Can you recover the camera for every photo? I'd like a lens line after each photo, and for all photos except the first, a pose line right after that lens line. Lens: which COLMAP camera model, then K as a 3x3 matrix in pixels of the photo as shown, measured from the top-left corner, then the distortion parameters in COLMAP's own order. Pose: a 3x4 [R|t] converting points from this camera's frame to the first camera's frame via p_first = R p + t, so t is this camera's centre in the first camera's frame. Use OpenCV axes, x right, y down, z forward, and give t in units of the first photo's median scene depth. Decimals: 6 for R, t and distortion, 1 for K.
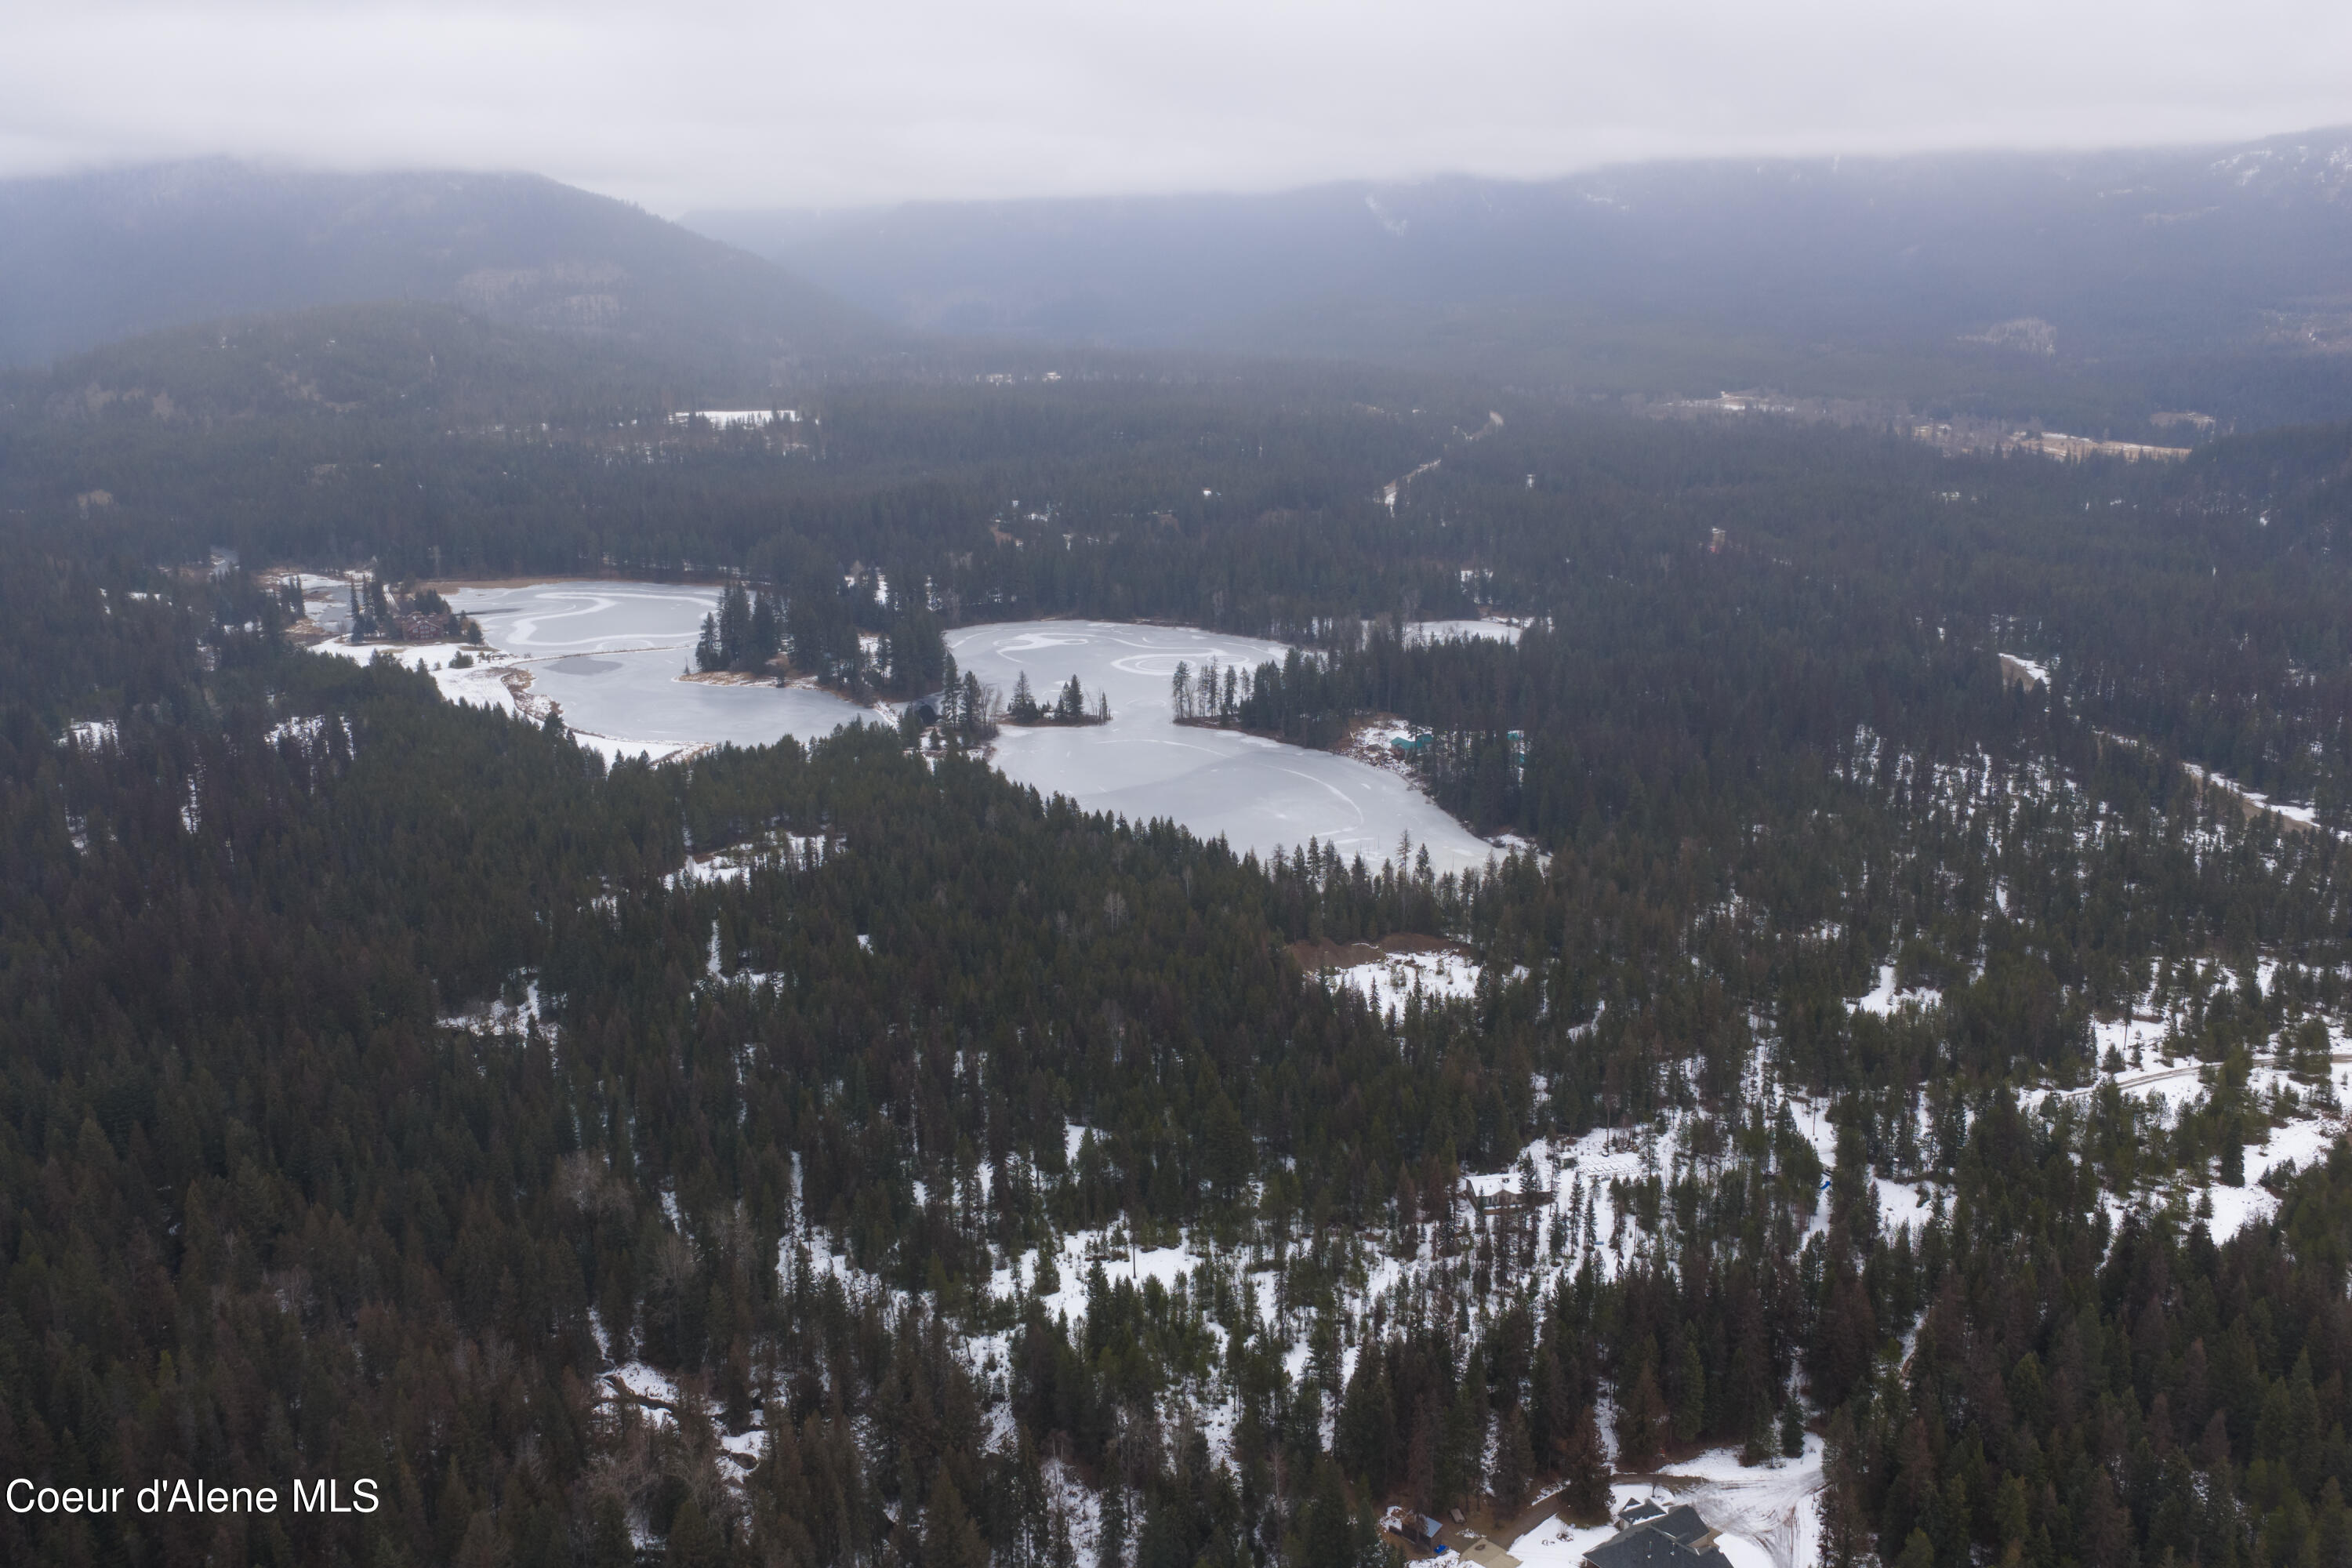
lens RADIAL K [[1935.1, 0, 1180.5], [0, 1935.1, 782.3], [0, 0, 1]] dist [0.019665, -0.027283]
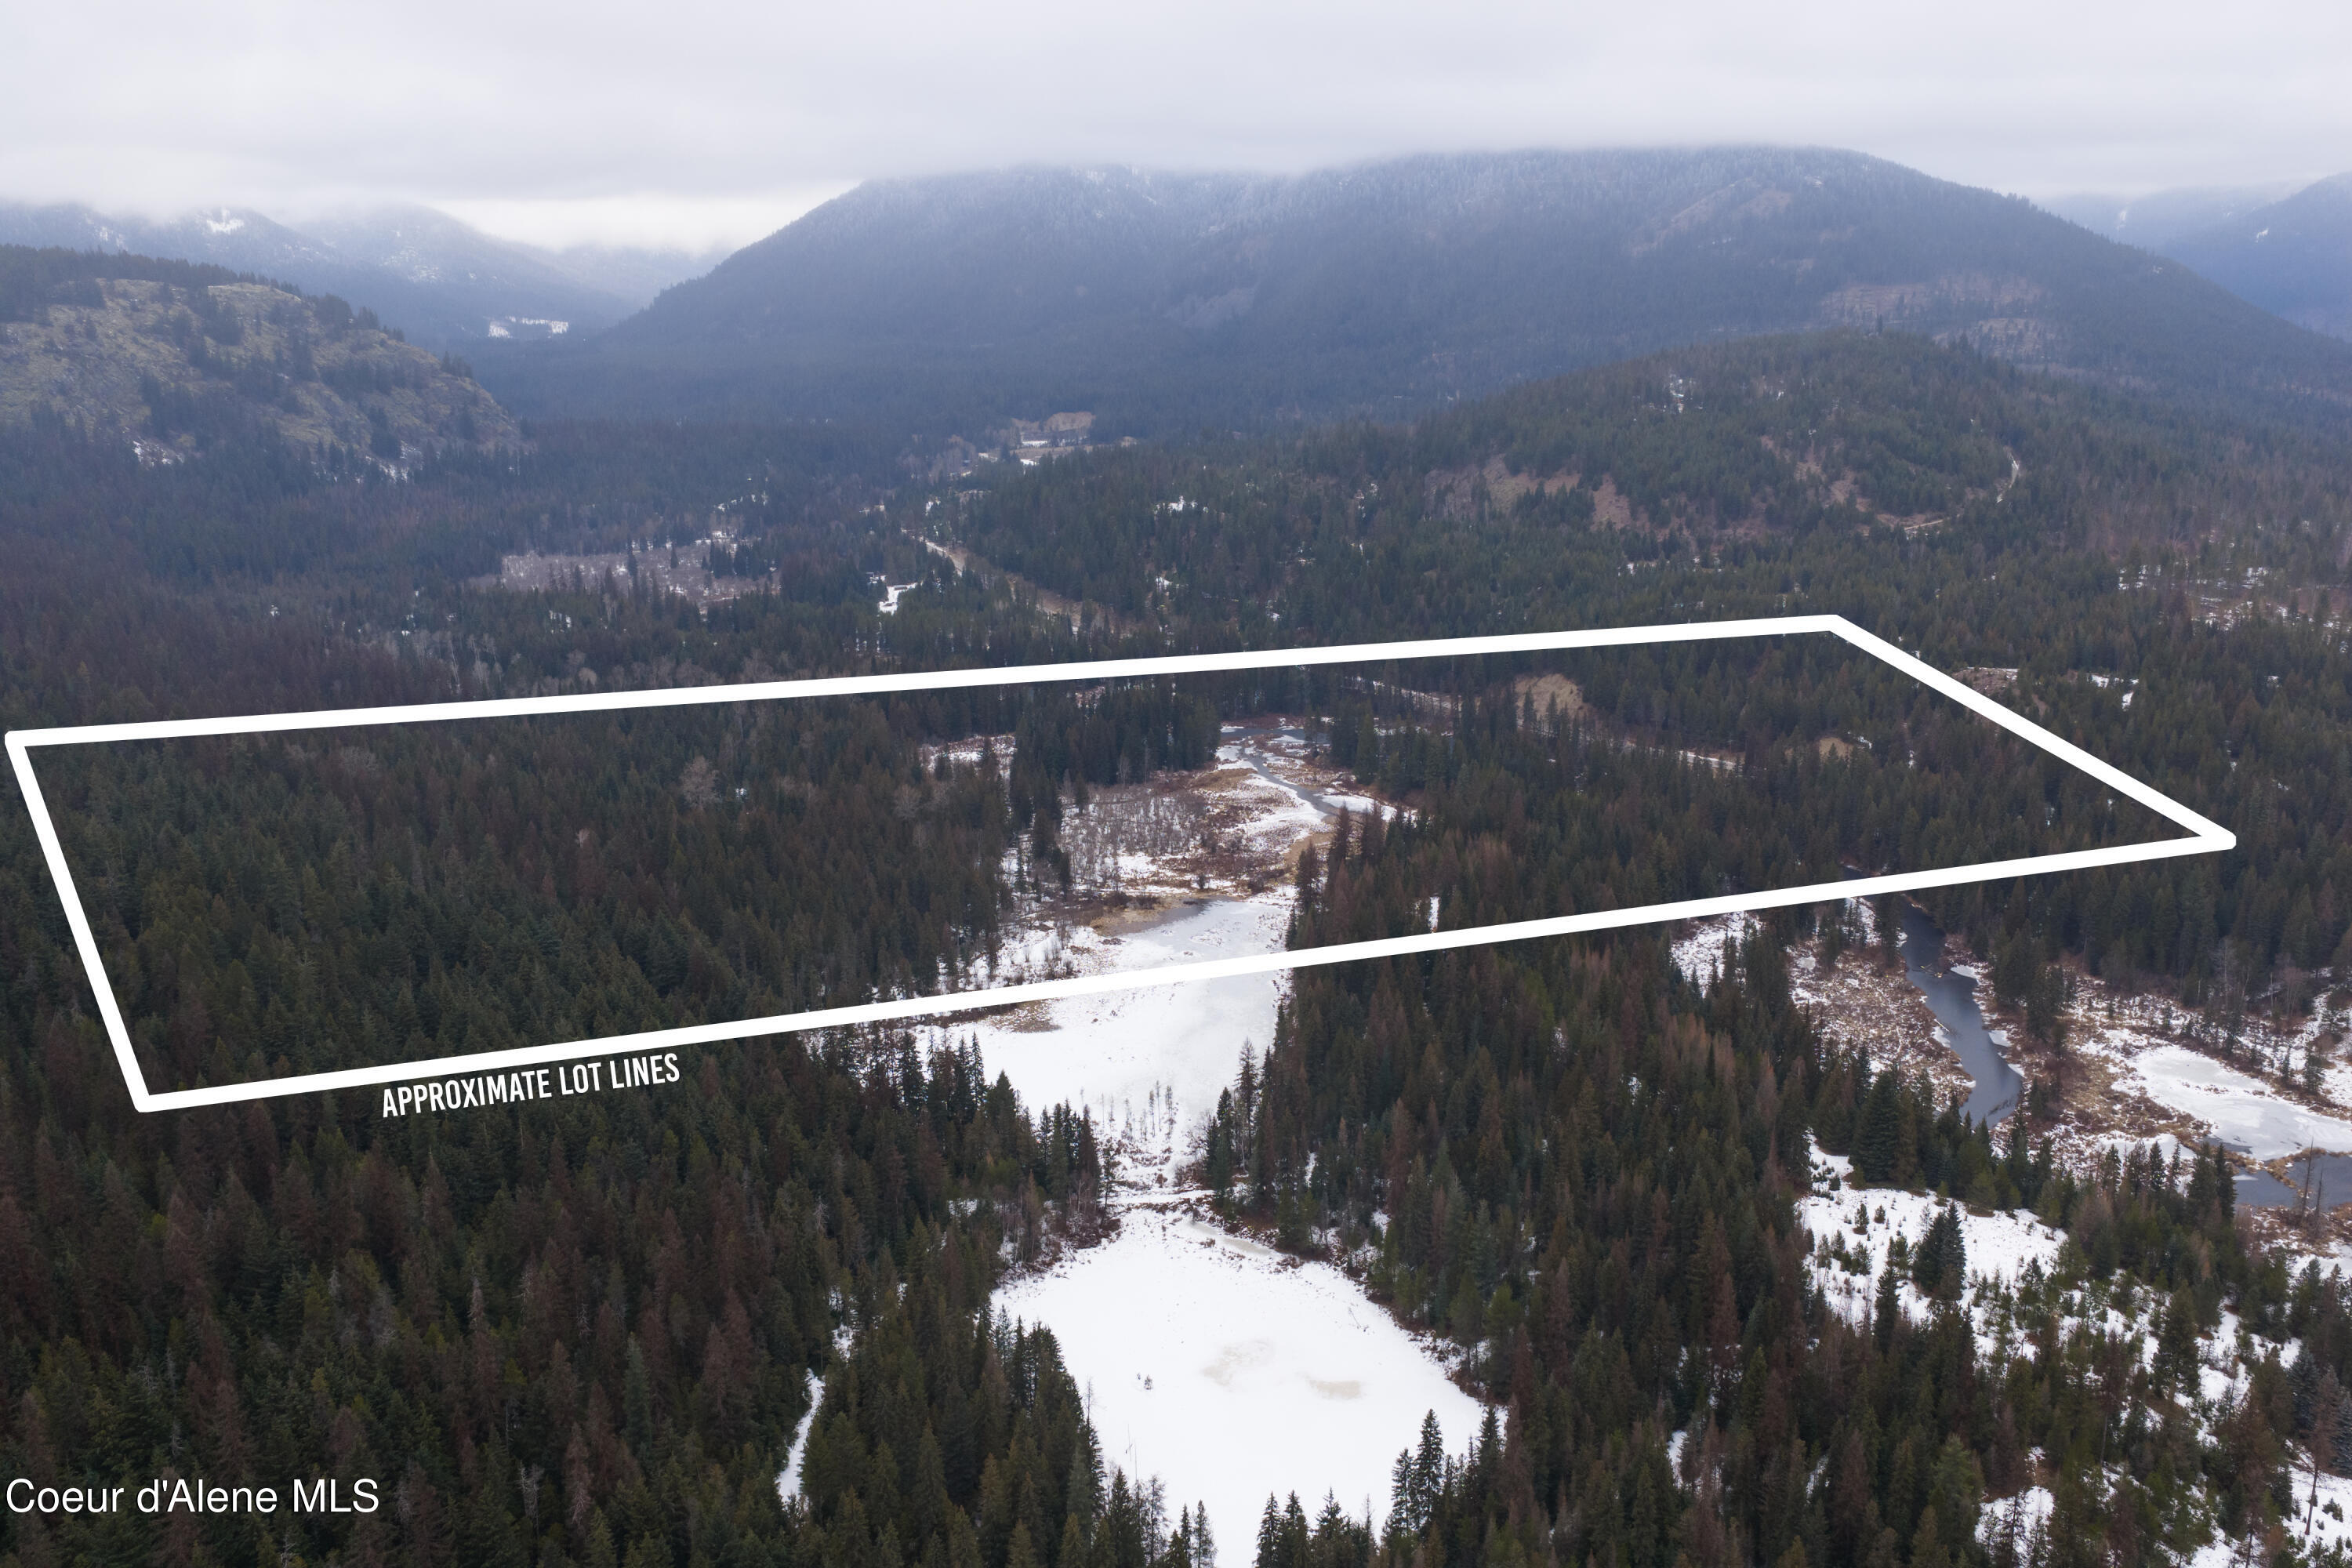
lens RADIAL K [[1935.1, 0, 1187.5], [0, 1935.1, 790.3], [0, 0, 1]] dist [0.019665, -0.027283]
pose [[0.850921, 0.127367, -0.509618, -0.558369], [-0.129191, 0.991104, 0.031989, -0.190978], [0.509159, 0.038618, 0.859806, 0.719984]]
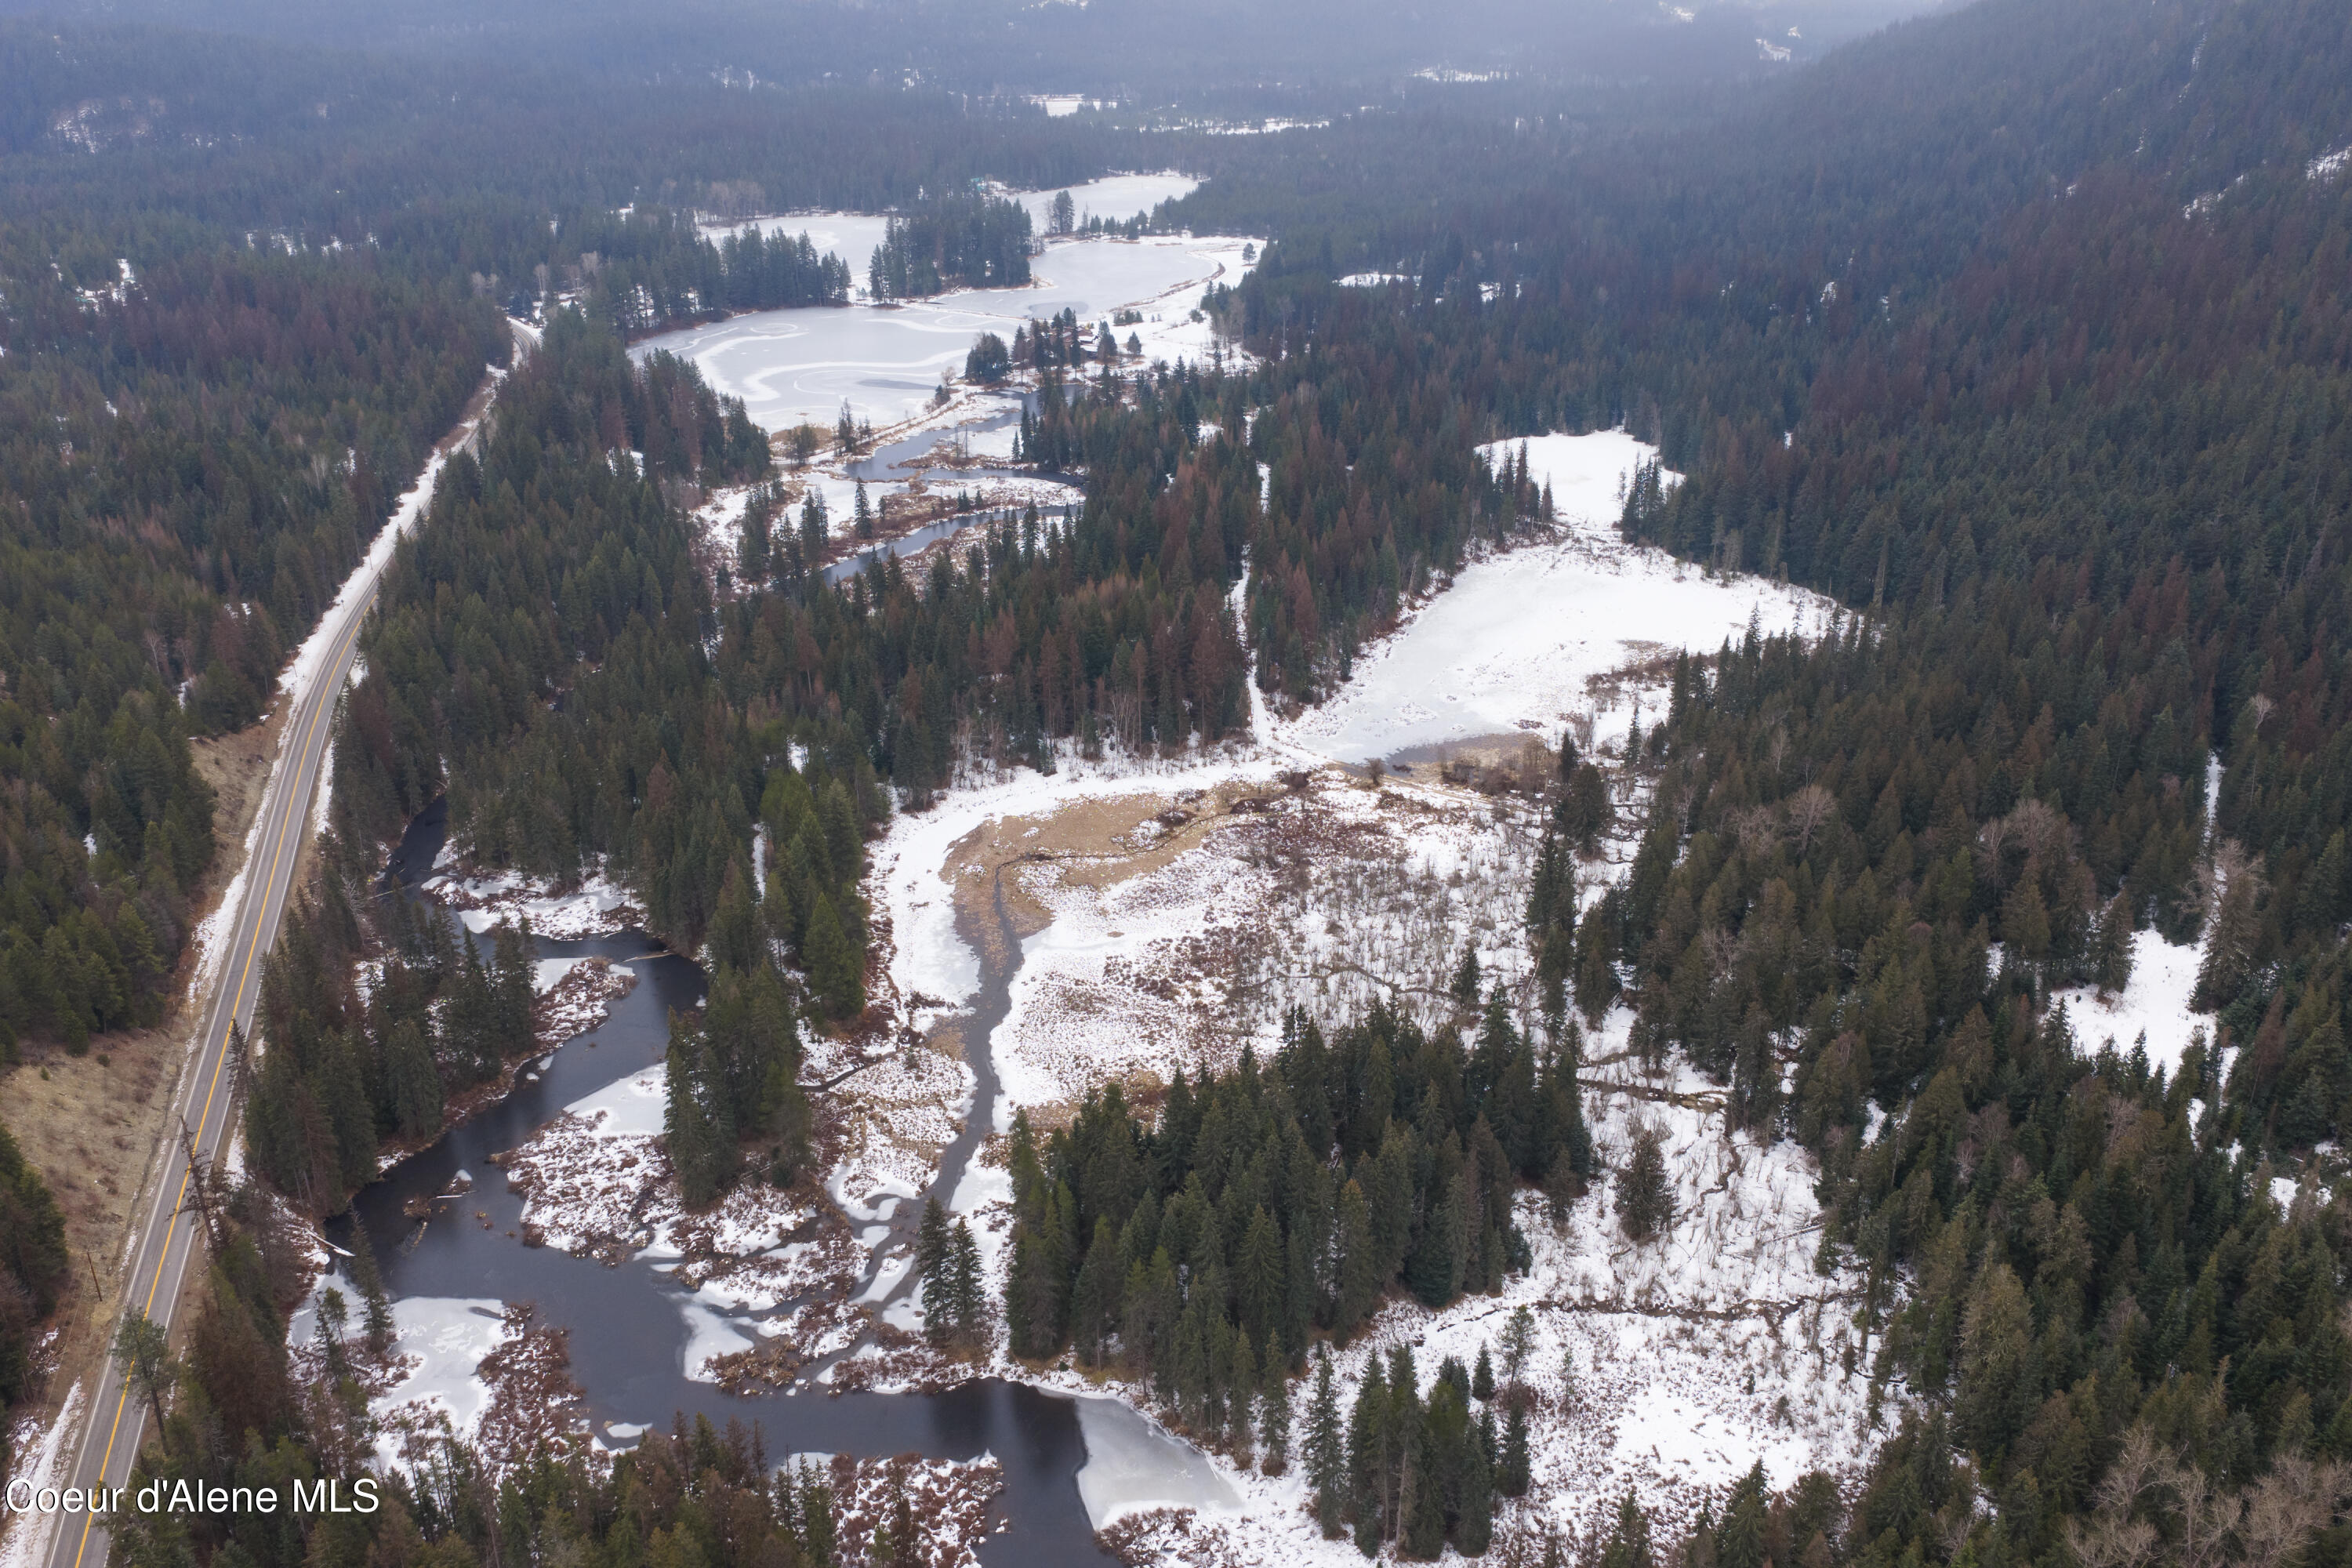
lens RADIAL K [[1935.1, 0, 1189.4], [0, 1935.1, 779.6], [0, 0, 1]] dist [0.019665, -0.027283]
pose [[-0.612679, -0.315542, 0.724609, -1.209359], [0.215569, 0.815357, 0.537330, -0.407466], [-0.760364, 0.485414, -0.431531, 1.536565]]
